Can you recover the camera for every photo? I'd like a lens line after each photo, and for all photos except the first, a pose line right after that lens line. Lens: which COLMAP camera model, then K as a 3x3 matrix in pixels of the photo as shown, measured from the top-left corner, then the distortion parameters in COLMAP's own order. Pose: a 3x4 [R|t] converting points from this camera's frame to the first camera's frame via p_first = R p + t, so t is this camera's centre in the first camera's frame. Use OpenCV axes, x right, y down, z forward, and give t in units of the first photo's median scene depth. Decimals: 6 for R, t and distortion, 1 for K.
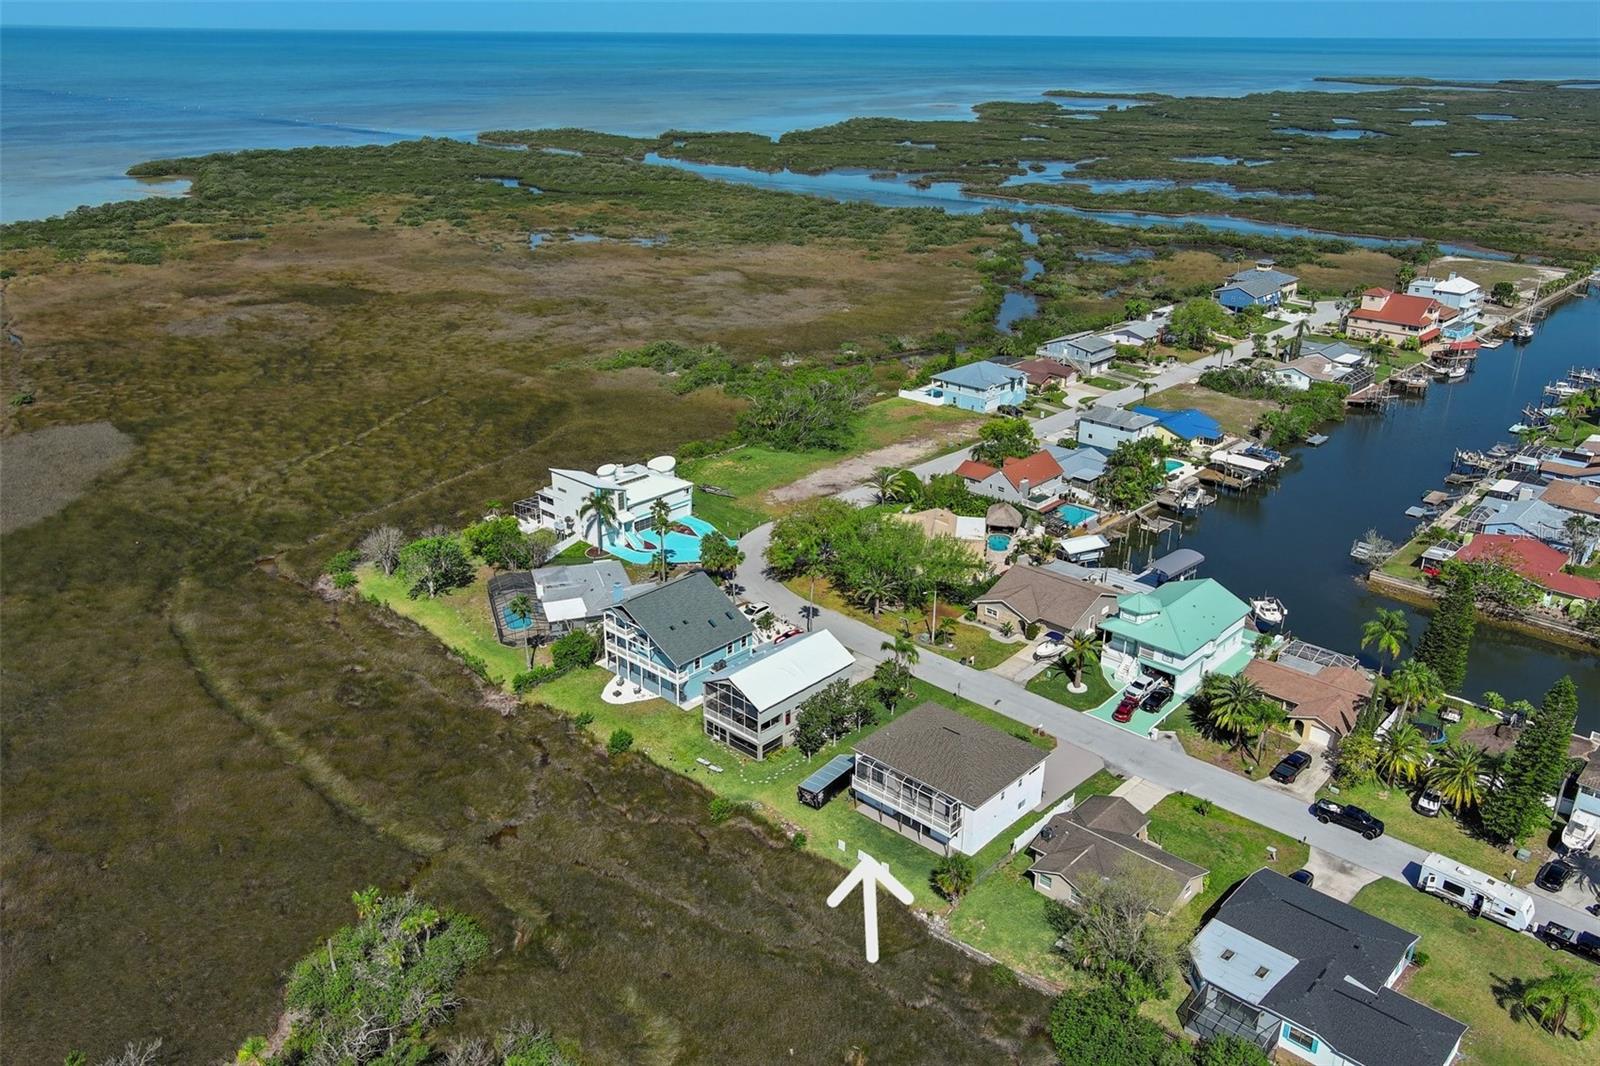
lens RADIAL K [[1219.5, 0, 800.0], [0, 1219.5, 533.0], [0, 0, 1]] dist [0.009566, -0.003109]
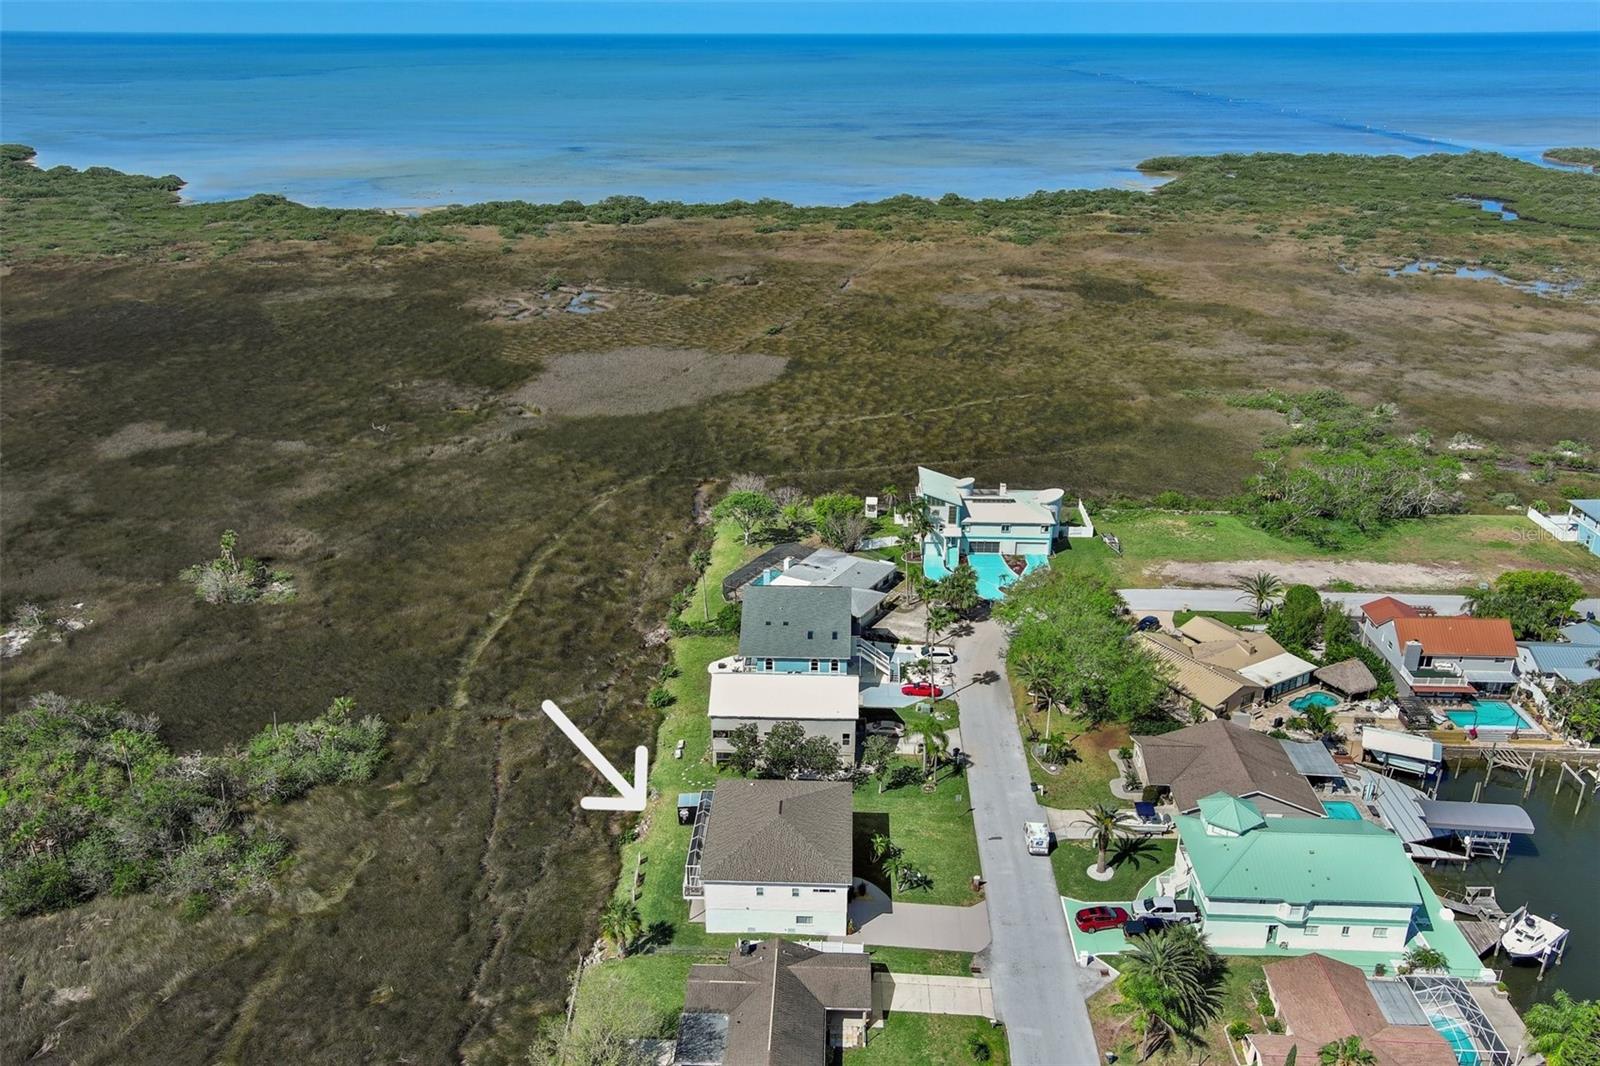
lens RADIAL K [[1219.5, 0, 800.0], [0, 1219.5, 533.0], [0, 0, 1]] dist [0.009566, -0.003109]
pose [[0.654796, 0.280221, -0.701939, 0.414709], [-0.282510, 0.952155, 0.116573, -0.082272], [0.701021, 0.121973, 0.702632, 0.203579]]
